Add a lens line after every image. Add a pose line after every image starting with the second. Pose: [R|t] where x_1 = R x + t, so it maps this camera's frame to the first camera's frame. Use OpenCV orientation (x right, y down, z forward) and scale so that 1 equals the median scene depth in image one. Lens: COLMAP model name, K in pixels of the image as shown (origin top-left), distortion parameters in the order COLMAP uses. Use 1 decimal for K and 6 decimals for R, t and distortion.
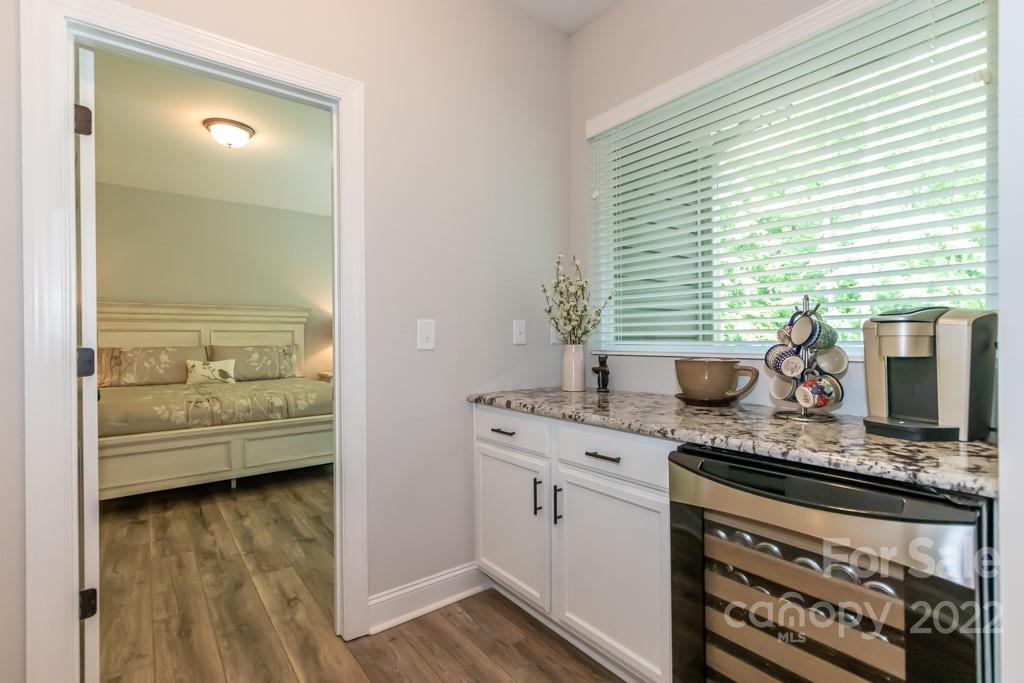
lens RADIAL K [[479.7, 0, 506.9], [0, 479.7, 339.2], [0, 0, 1]] dist [0.004939, -0.003819]
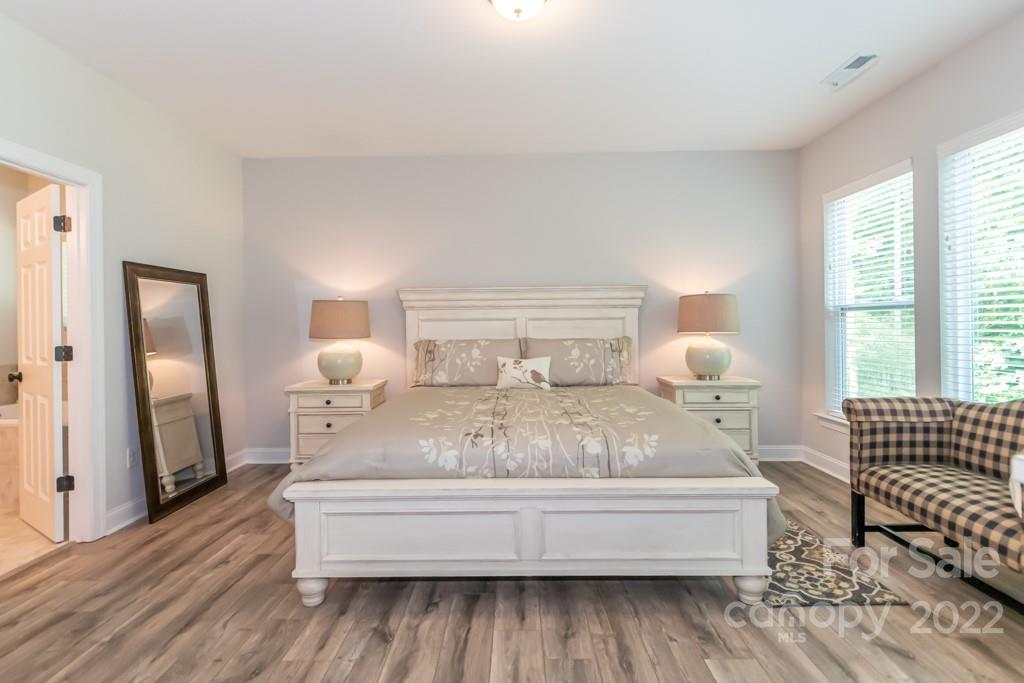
lens RADIAL K [[479.7, 0, 509.3], [0, 479.7, 323.3], [0, 0, 1]] dist [0.004939, -0.003819]
pose [[0.785279, -0.002105, -0.619138, -0.161738], [0.005831, 0.999975, 0.003995, -0.015065], [0.619114, -0.006747, 0.785272, 0.394152]]
